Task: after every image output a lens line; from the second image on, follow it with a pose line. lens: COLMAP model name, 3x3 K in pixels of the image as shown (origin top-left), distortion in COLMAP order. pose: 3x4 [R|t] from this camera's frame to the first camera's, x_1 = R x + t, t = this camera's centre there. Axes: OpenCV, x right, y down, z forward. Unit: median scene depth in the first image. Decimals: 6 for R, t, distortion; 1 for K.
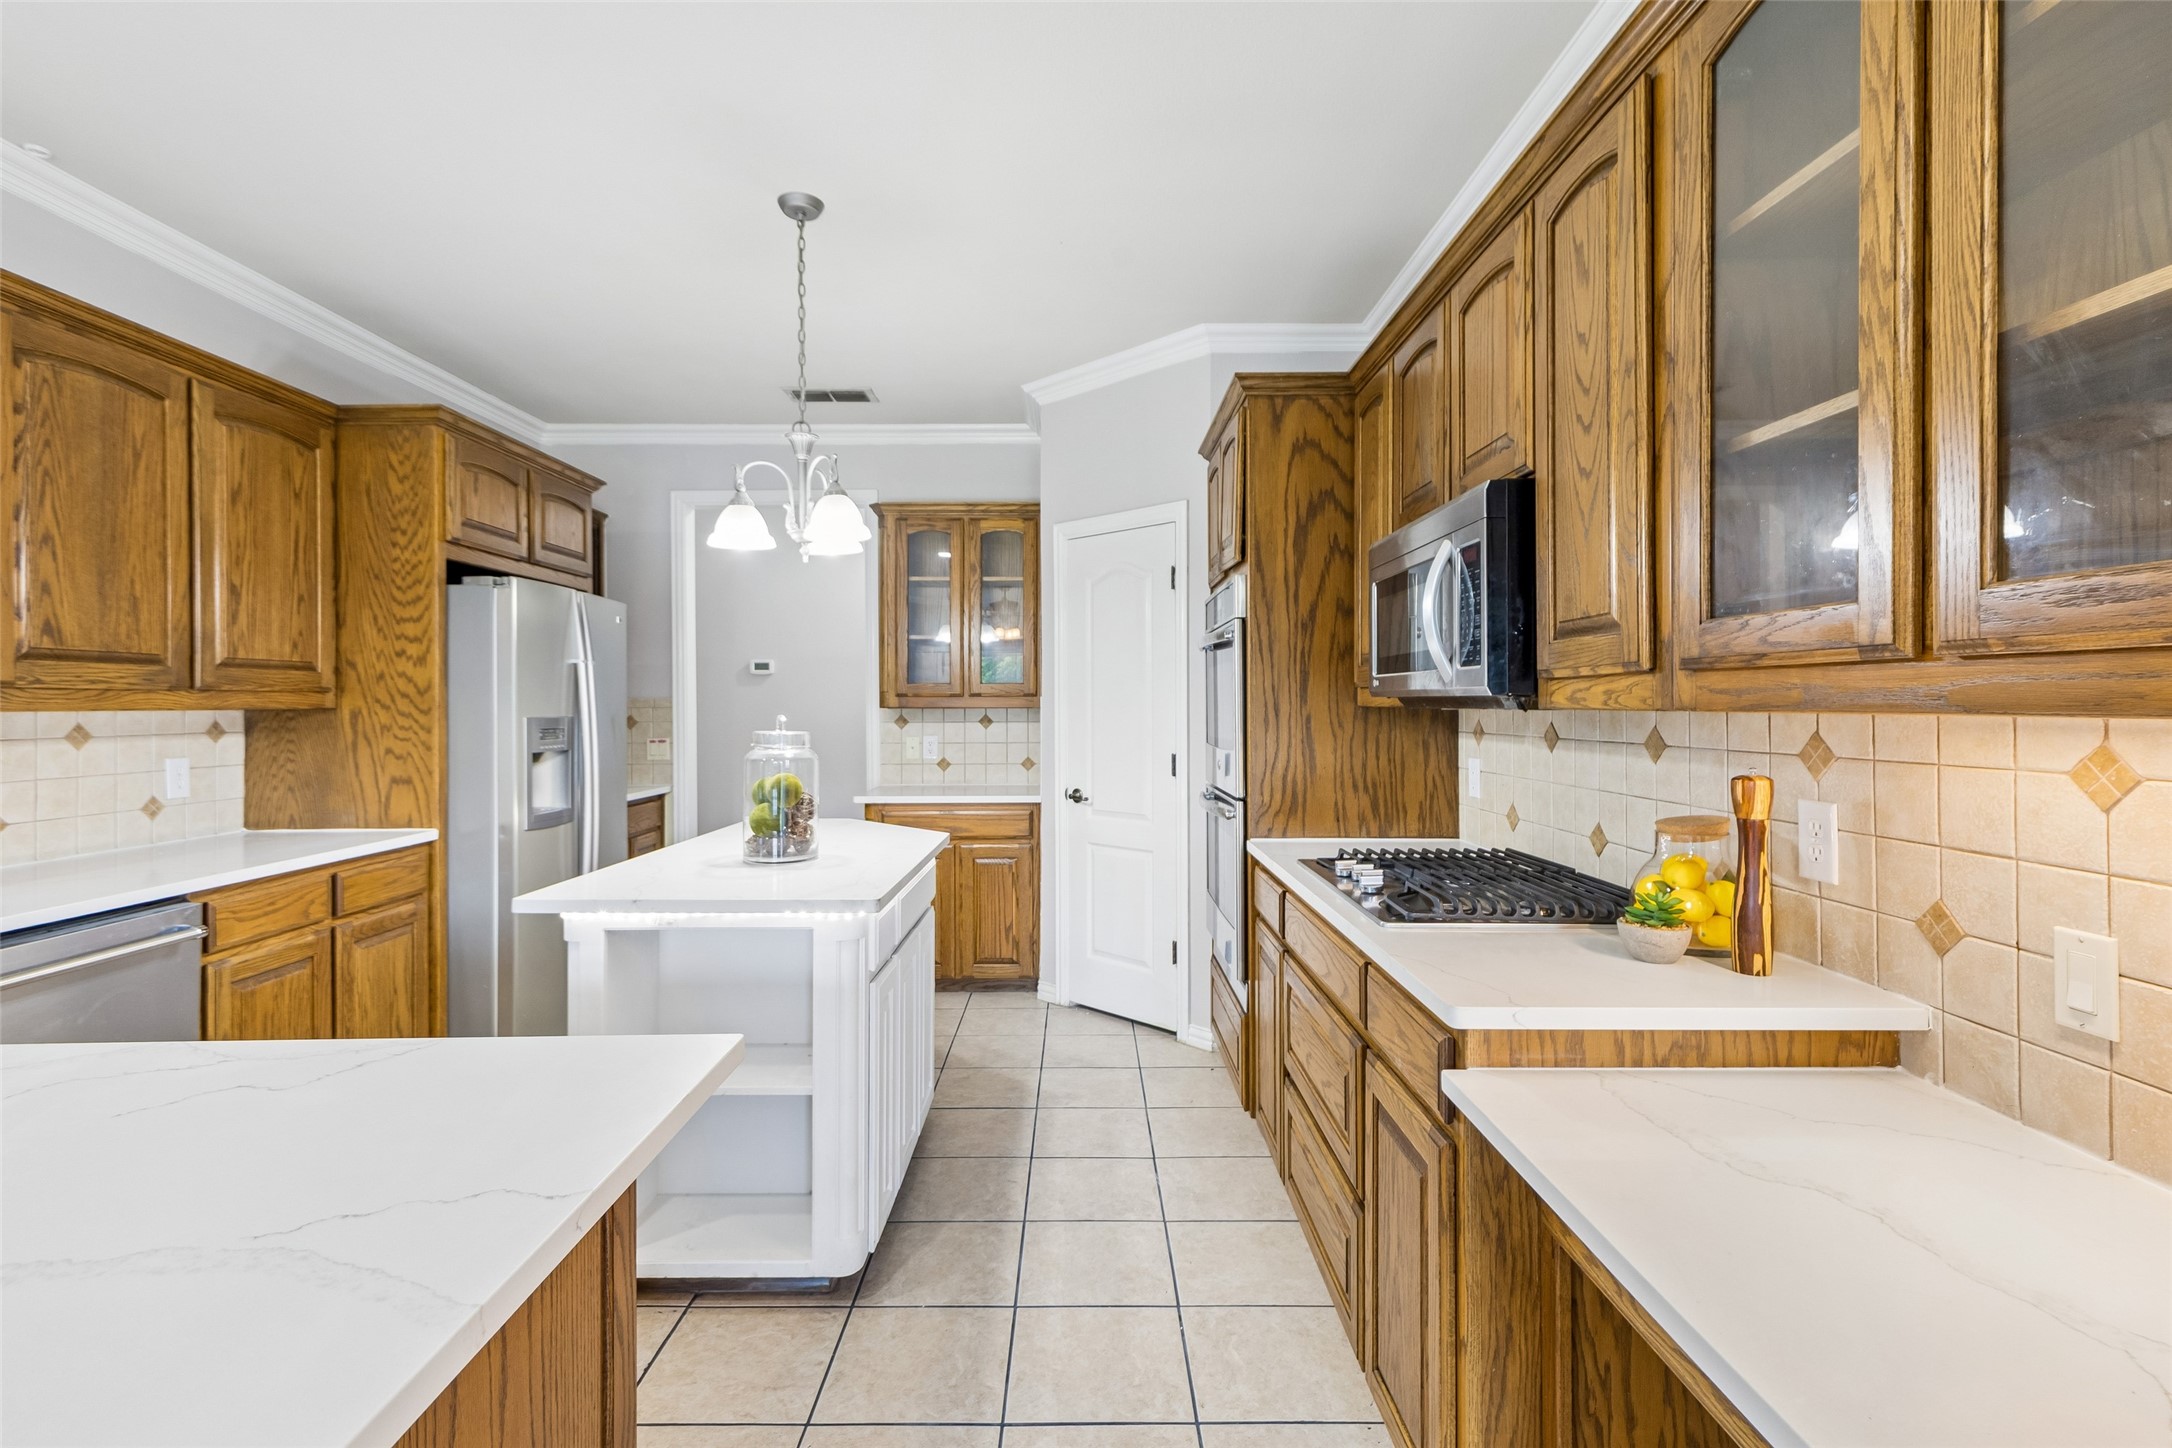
lens RADIAL K [[998.5, 0, 1089.6], [0, 998.5, 703.2], [0, 0, 1]] dist [0.011208, -0.000213]
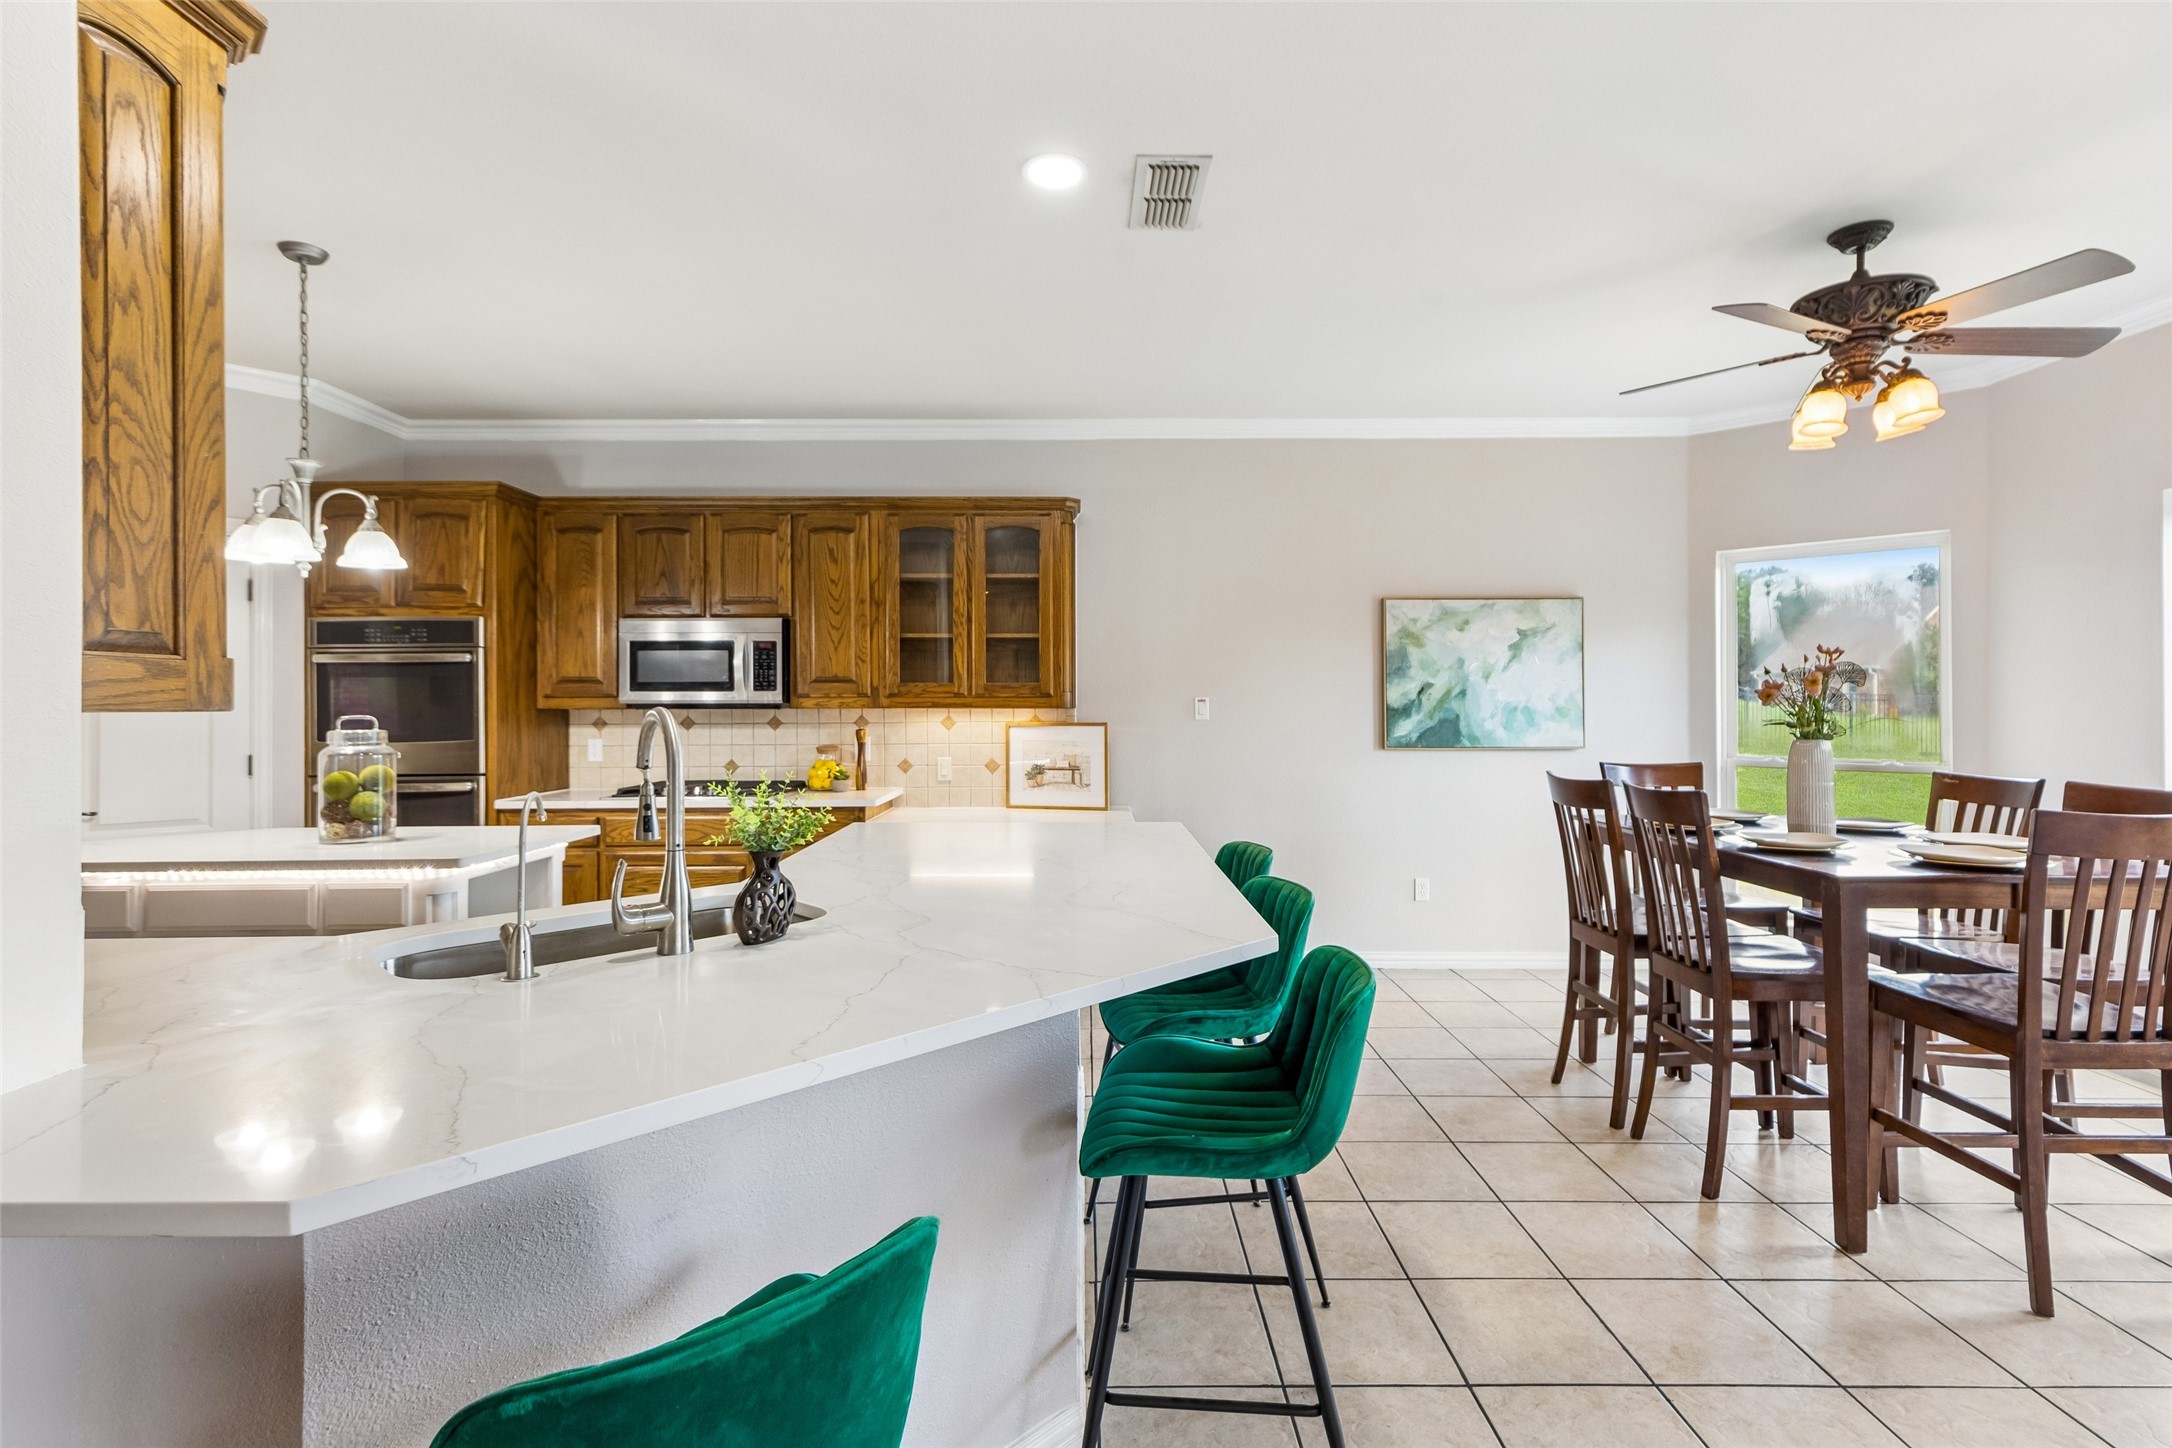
lens RADIAL K [[998.5, 0, 1087.3], [0, 998.5, 714.0], [0, 0, 1]] dist [0.011208, -0.000213]
pose [[0.004791, -0.006161, 0.999970, -1.939648], [0.003221, 0.999976, 0.006146, 0.006201], [-0.999983, 0.003192, 0.004811, 0.201716]]
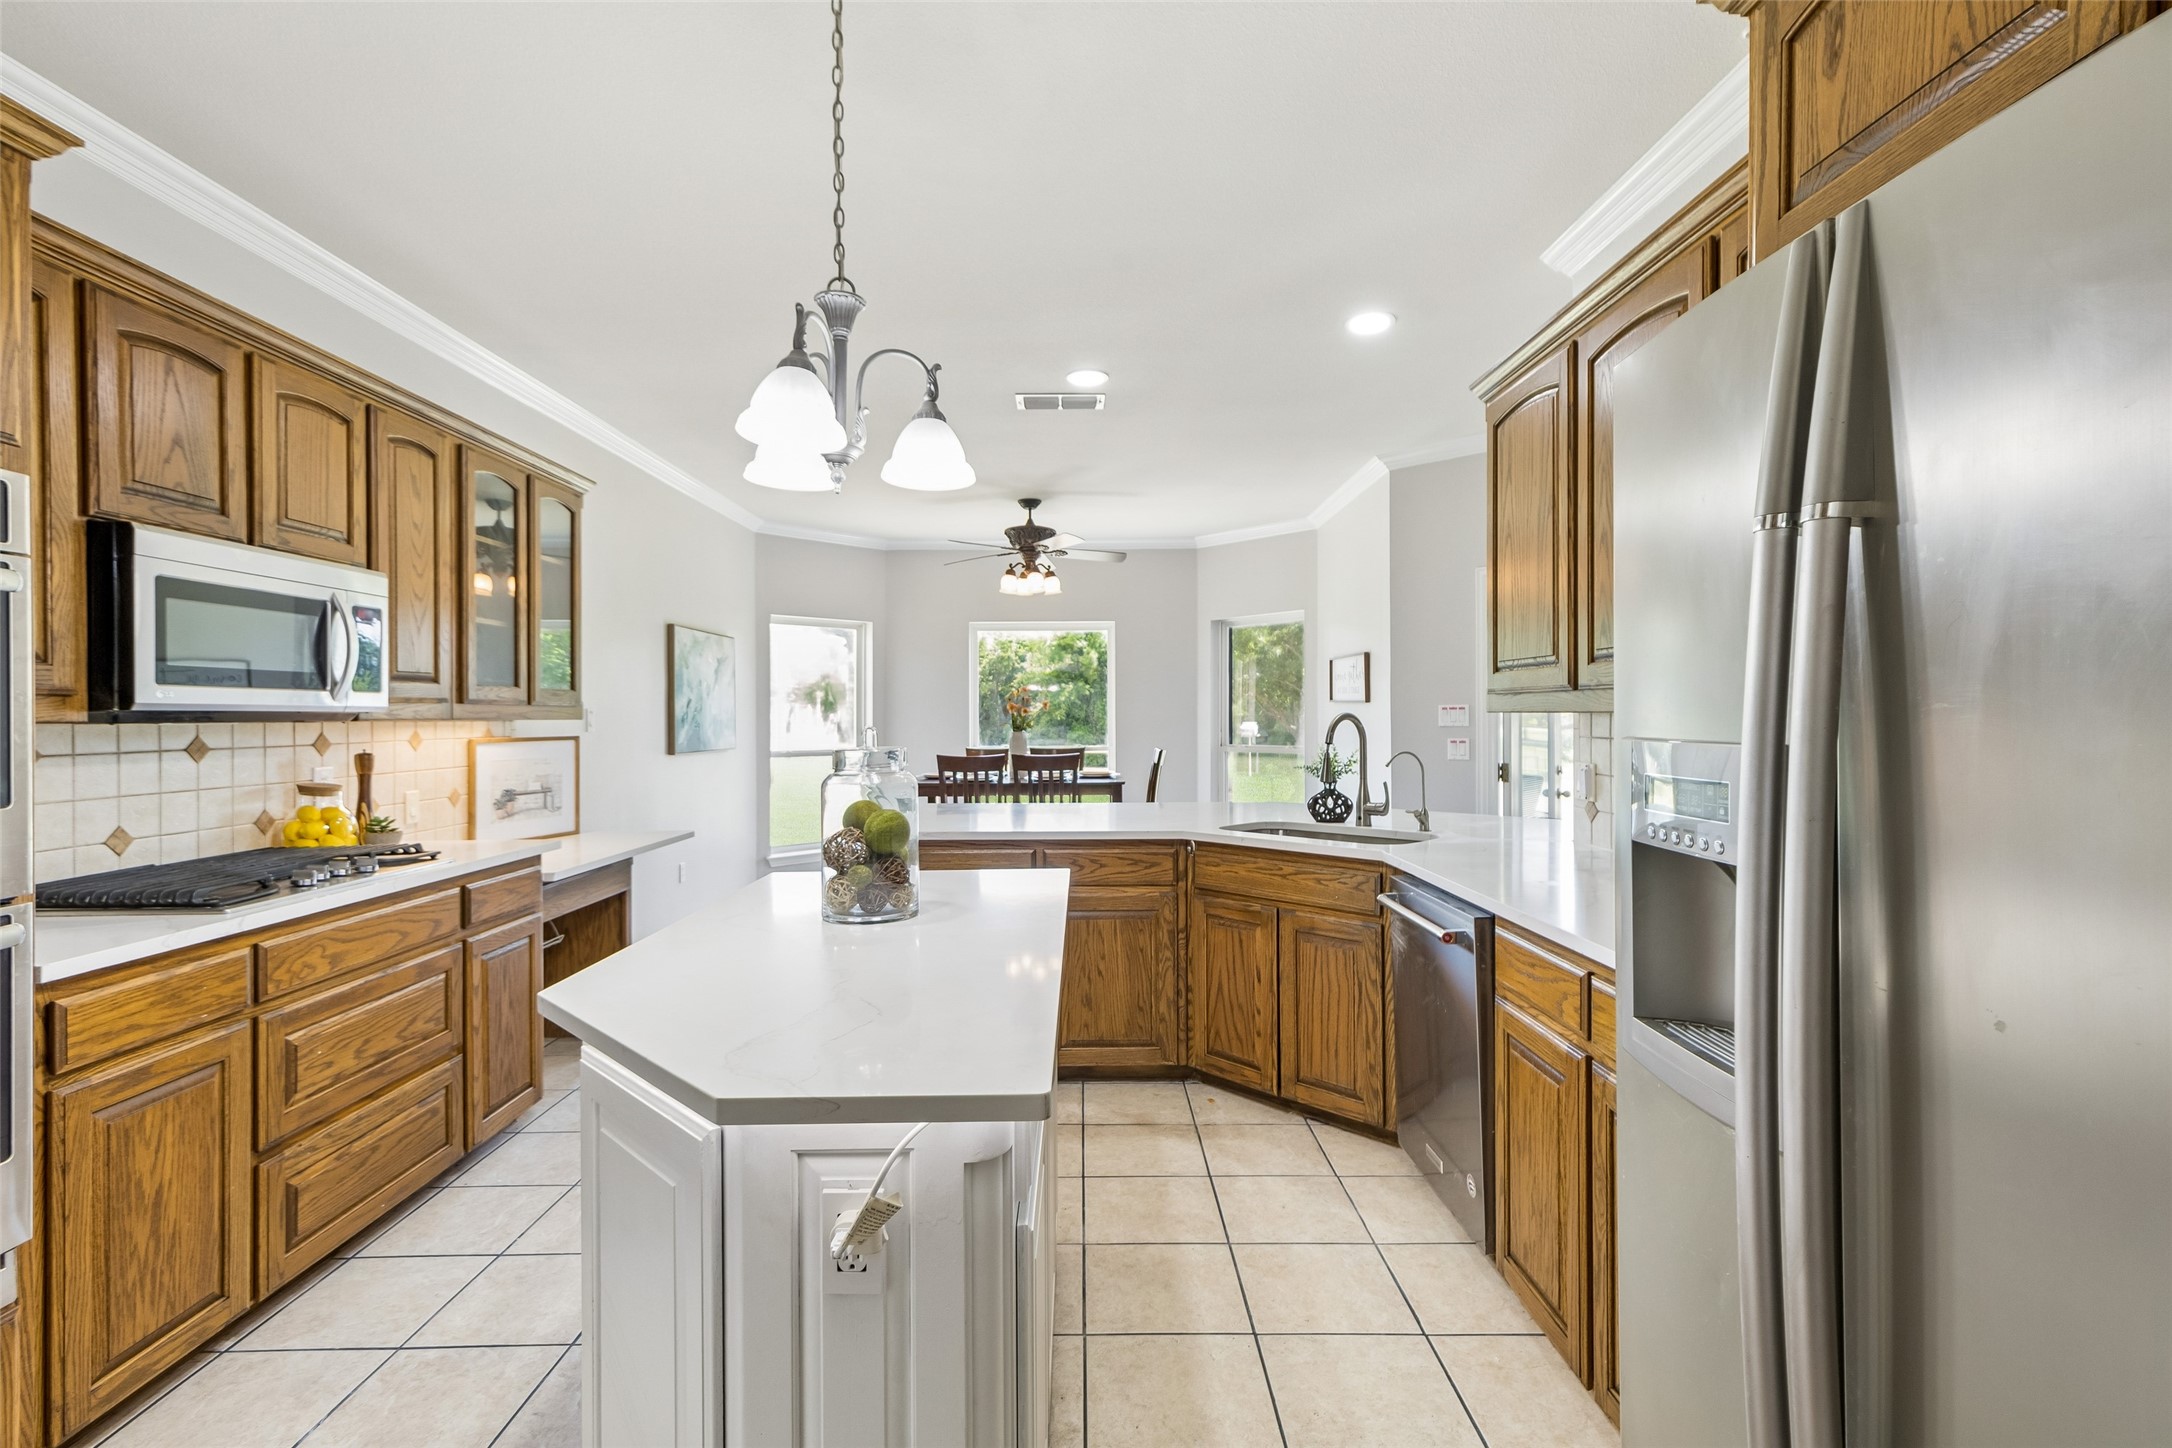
lens RADIAL K [[998.5, 0, 1085.4], [0, 998.5, 717.5], [0, 0, 1]] dist [0.011208, -0.000213]
pose [[-0.999987, 0.000056, 0.005005, -0.632076], [0.000069, 0.999997, 0.002572, -0.003456], [-0.005005, 0.002572, -0.999984, 2.337923]]
